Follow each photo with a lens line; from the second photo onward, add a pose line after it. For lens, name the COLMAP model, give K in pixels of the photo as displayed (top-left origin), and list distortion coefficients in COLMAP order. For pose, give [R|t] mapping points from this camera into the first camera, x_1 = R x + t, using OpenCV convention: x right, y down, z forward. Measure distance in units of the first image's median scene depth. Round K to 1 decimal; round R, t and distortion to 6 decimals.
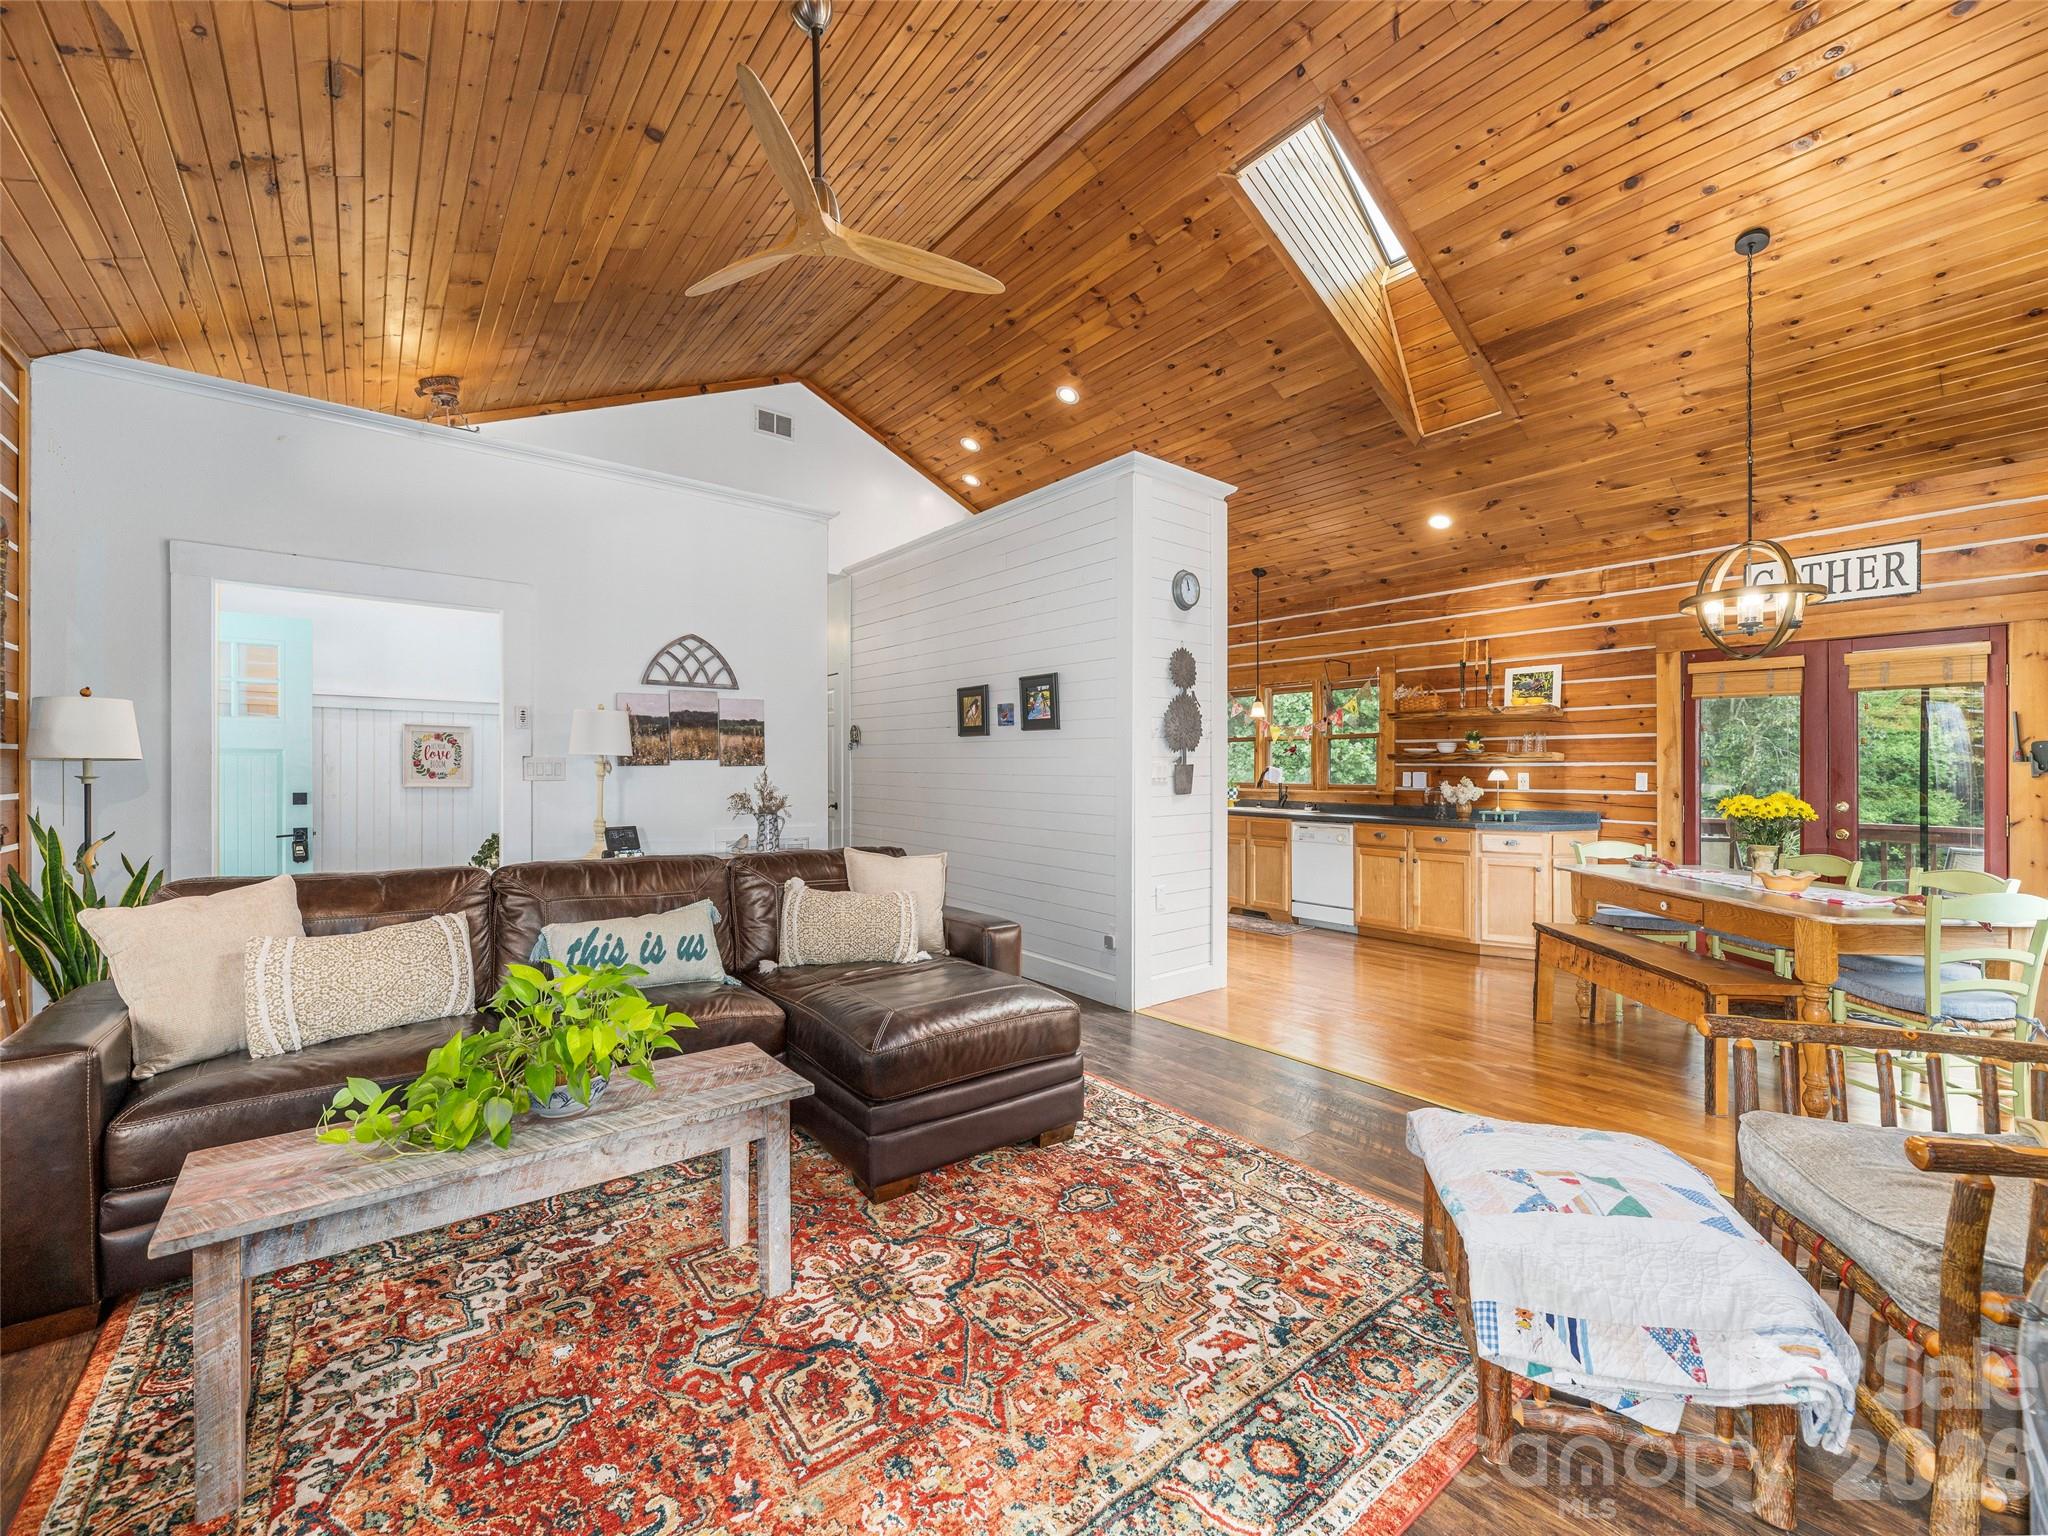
lens RADIAL K [[834.7, 0, 1027.2], [0, 834.7, 773.1], [0, 0, 1]] dist [0.001431, 0.000604]
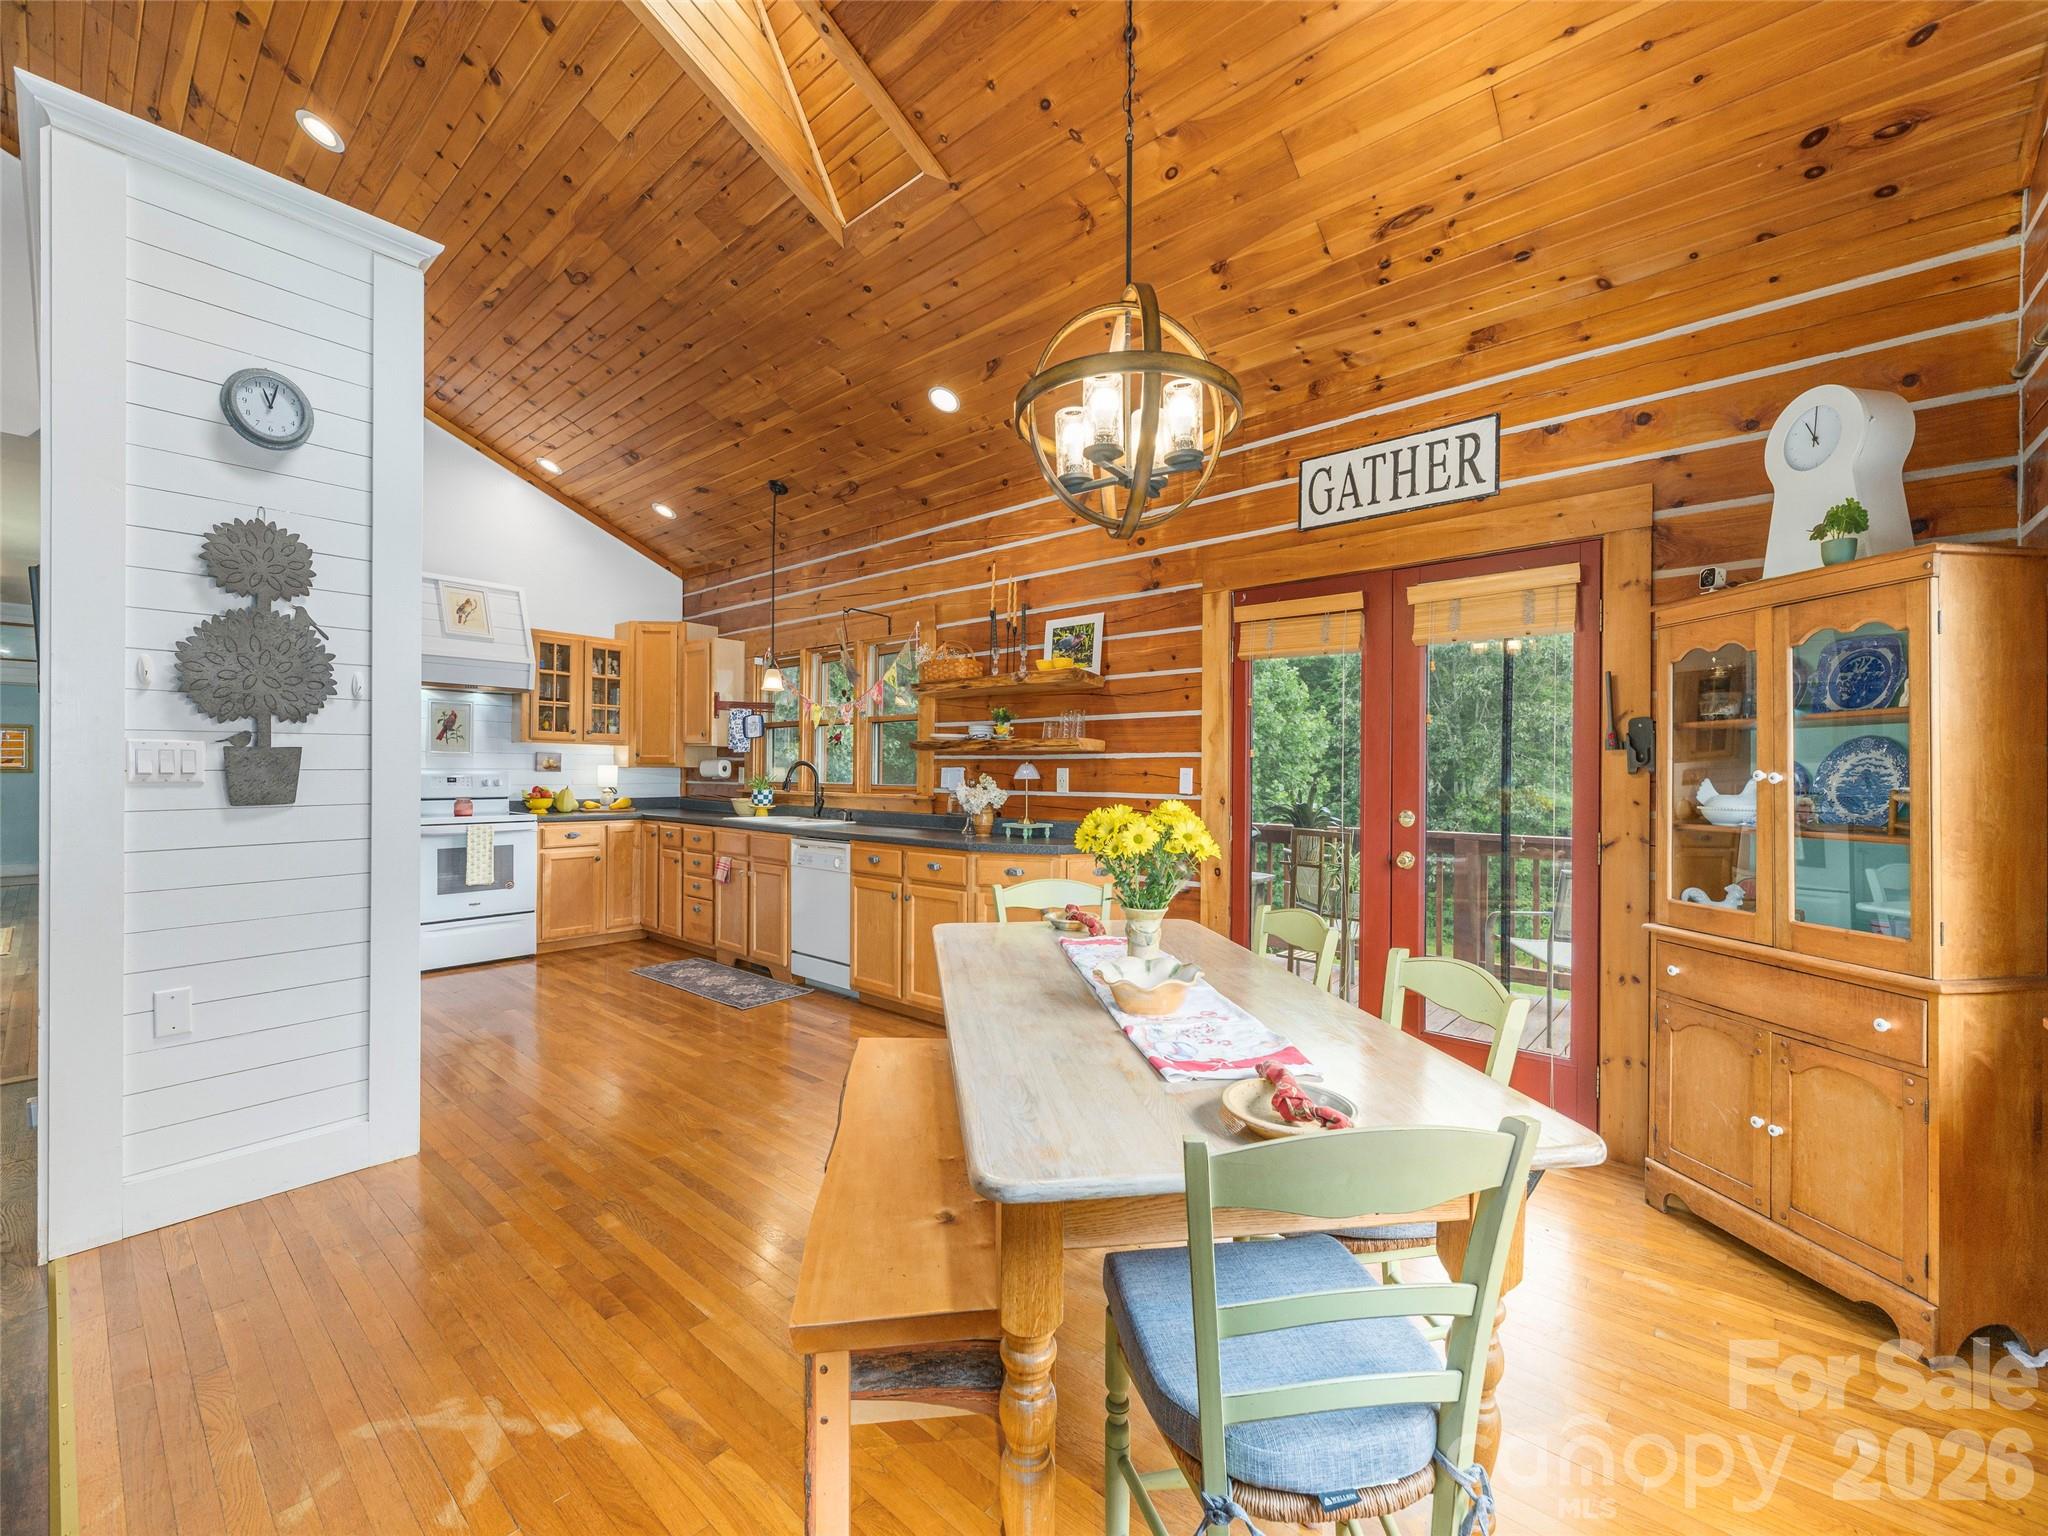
lens RADIAL K [[839.0, 0, 1026.4], [0, 839.0, 780.3], [0, 0, 1]] dist [0.001139, 0.000110]
pose [[0.982540, 0.000278, 0.186051, 0.489874], [-0.001775, 0.999967, 0.007879, 0.004659], [-0.186043, -0.008071, 0.982509, 0.353729]]
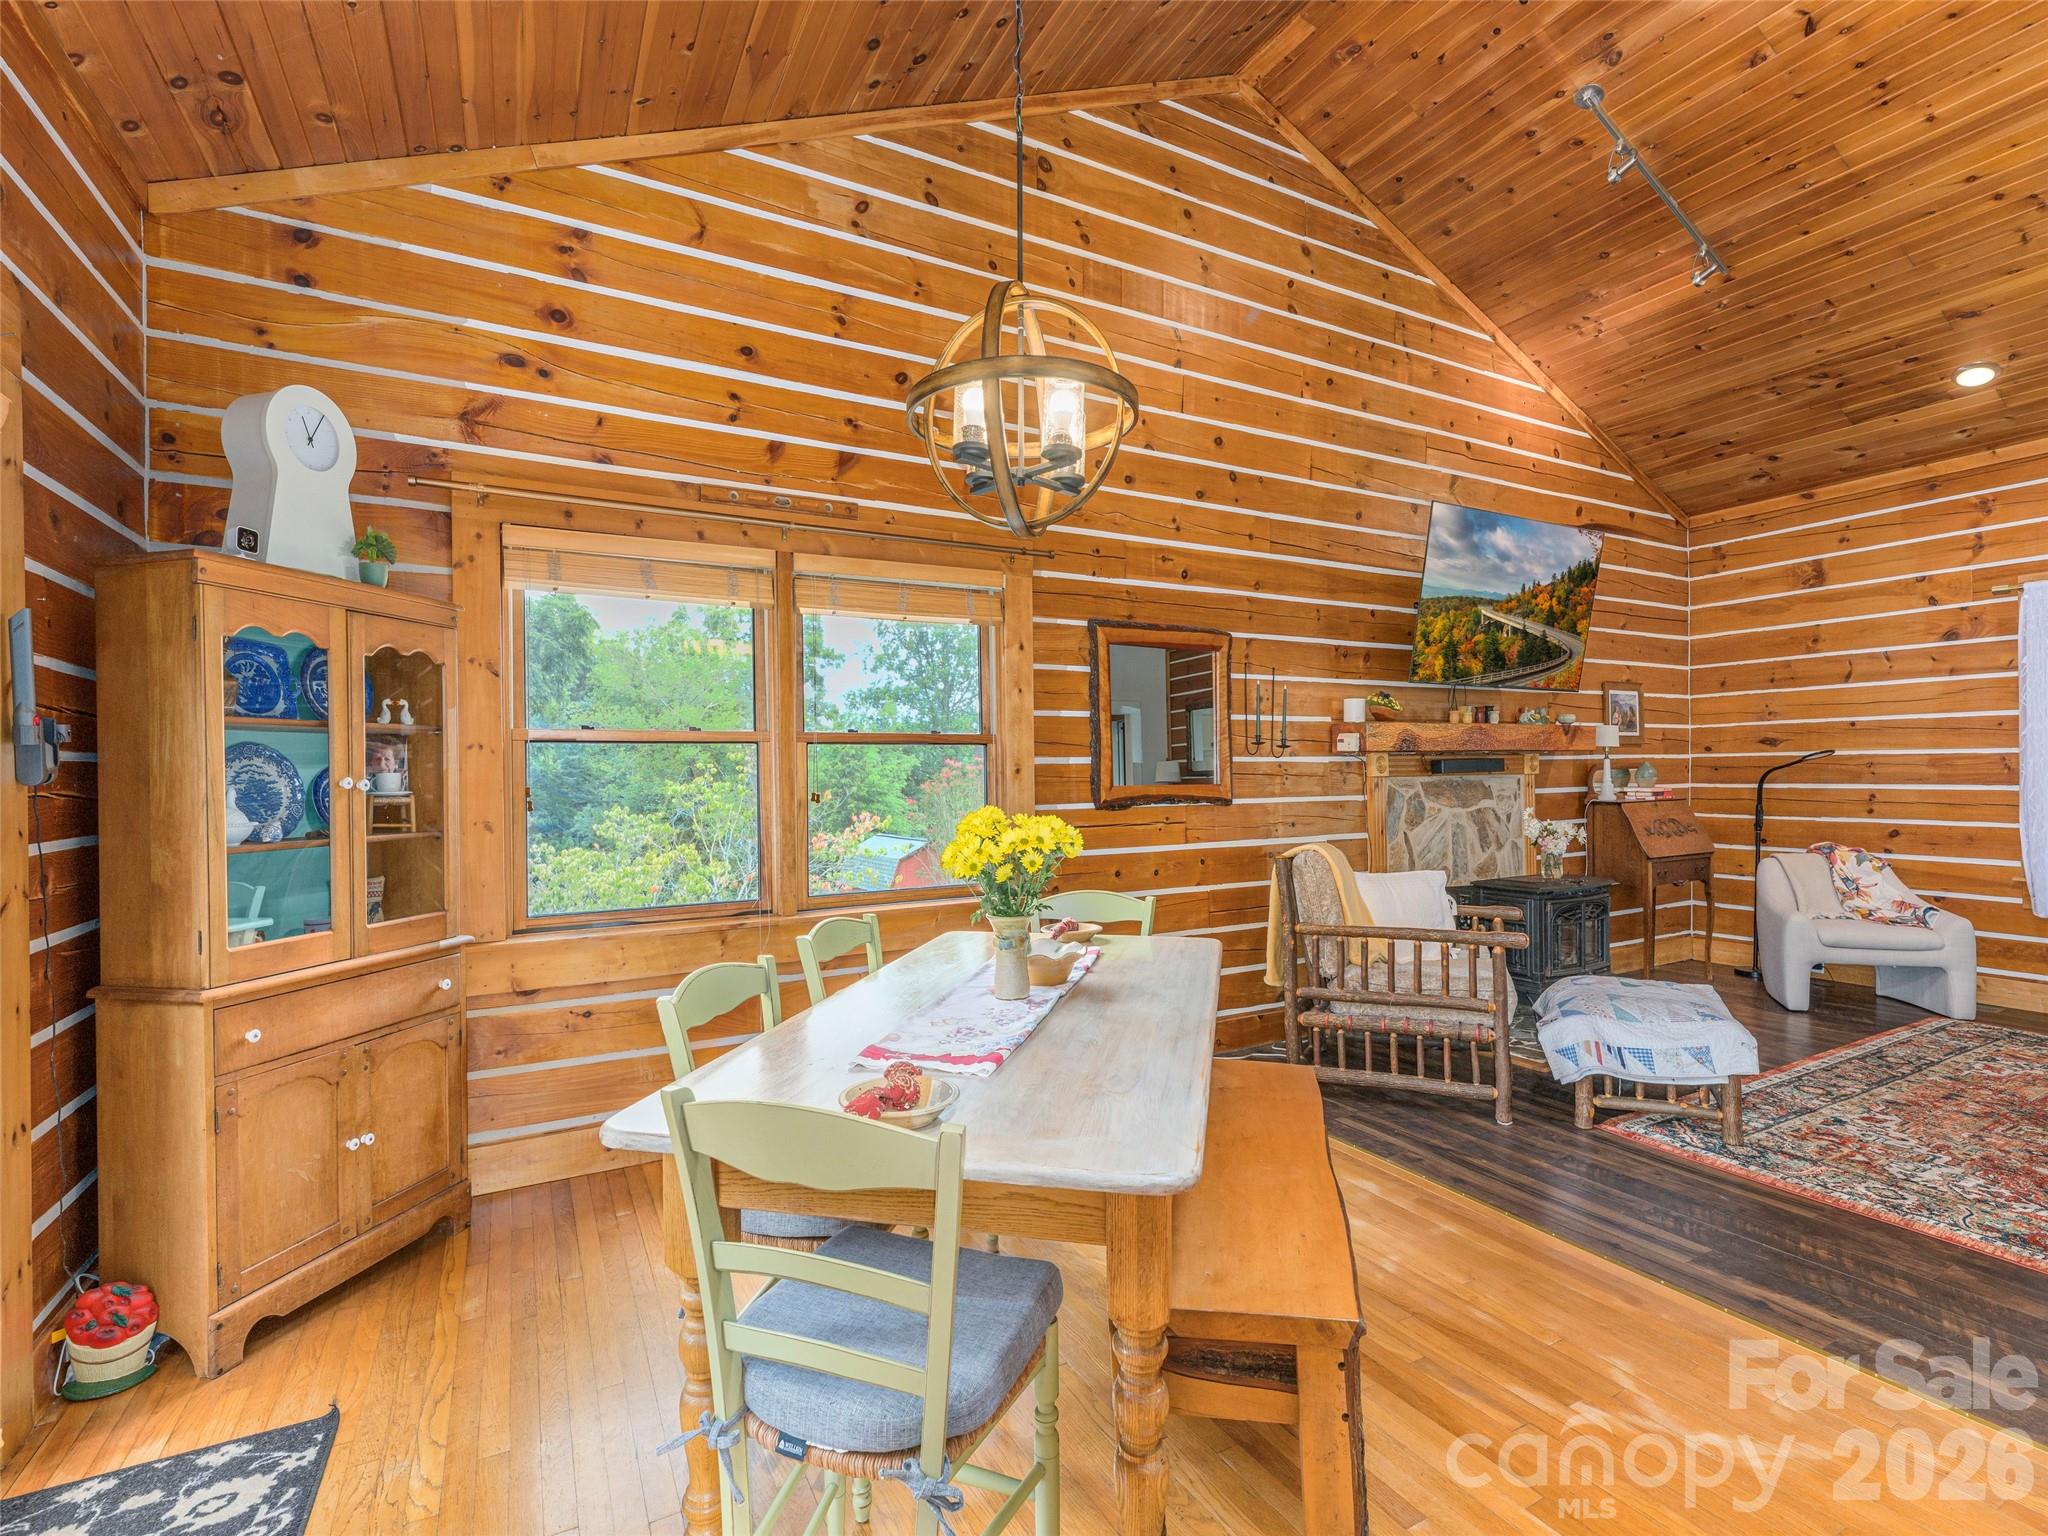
lens RADIAL K [[944.6, 0, 1026.3], [0, 944.6, 775.8], [0, 0, 1]] dist [-0.001738, -0.000248]
pose [[-0.985084, 0.004321, 0.172019, 0.528423], [0.004639, 0.999988, 0.001449, 0.002380], [-0.172011, 0.002225, -0.985093, 1.057493]]
